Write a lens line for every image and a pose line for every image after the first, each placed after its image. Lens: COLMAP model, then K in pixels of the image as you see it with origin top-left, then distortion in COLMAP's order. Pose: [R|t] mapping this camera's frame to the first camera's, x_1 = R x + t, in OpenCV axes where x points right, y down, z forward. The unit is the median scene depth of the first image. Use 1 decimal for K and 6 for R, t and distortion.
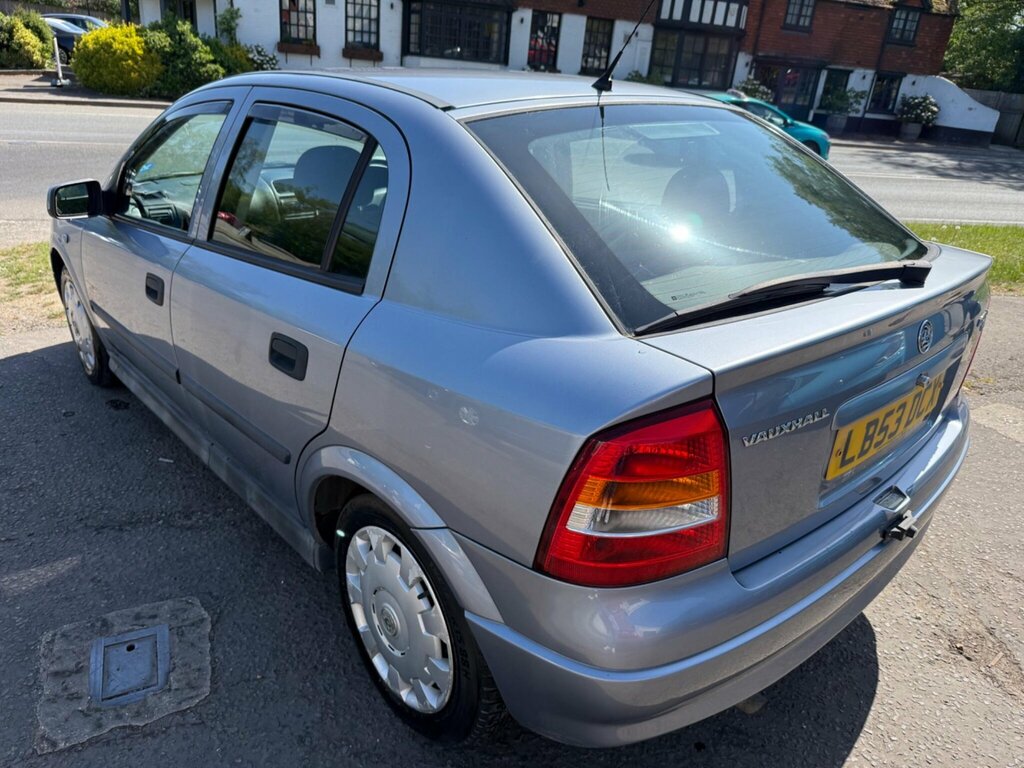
lens RADIAL K [[772.3, 0, 516.1], [0, 772.3, 382.2], [0, 0, 1]] dist [-0.002301, -0.003179]
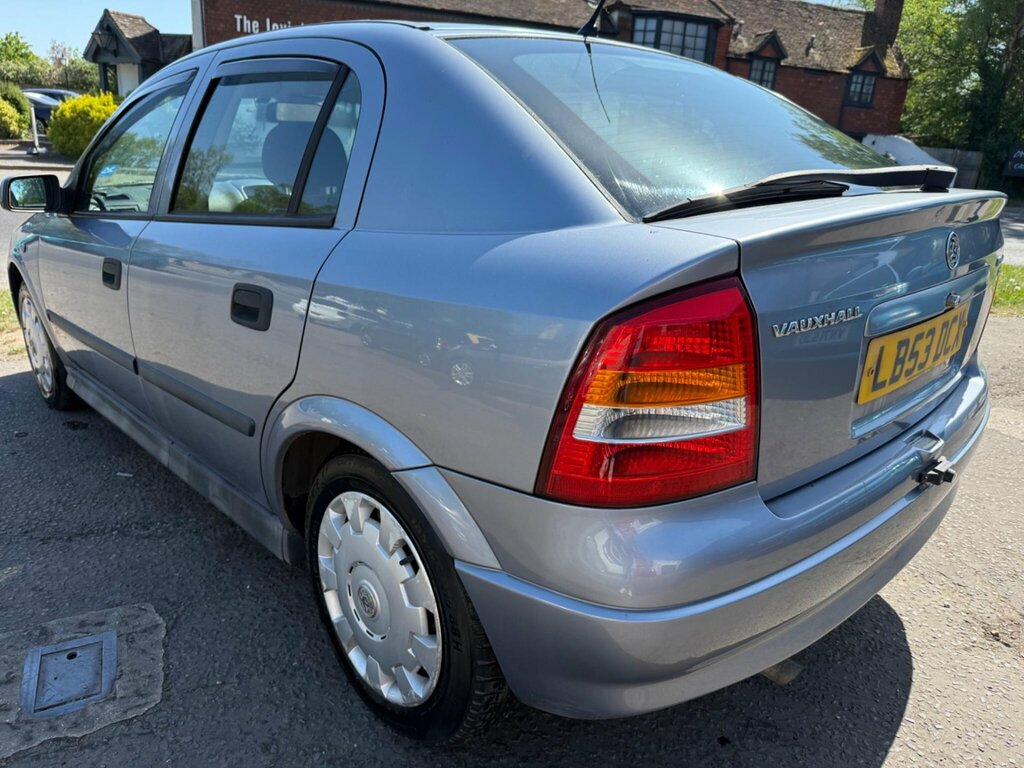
lens RADIAL K [[772.3, 0, 516.1], [0, 772.3, 382.2], [0, 0, 1]] dist [-0.002301, -0.003179]
pose [[0.999362, -0.022545, 0.027705, -0.011920], [0.024816, 0.996108, -0.084578, 0.119241], [-0.025691, 0.085212, 0.996032, 0.085893]]
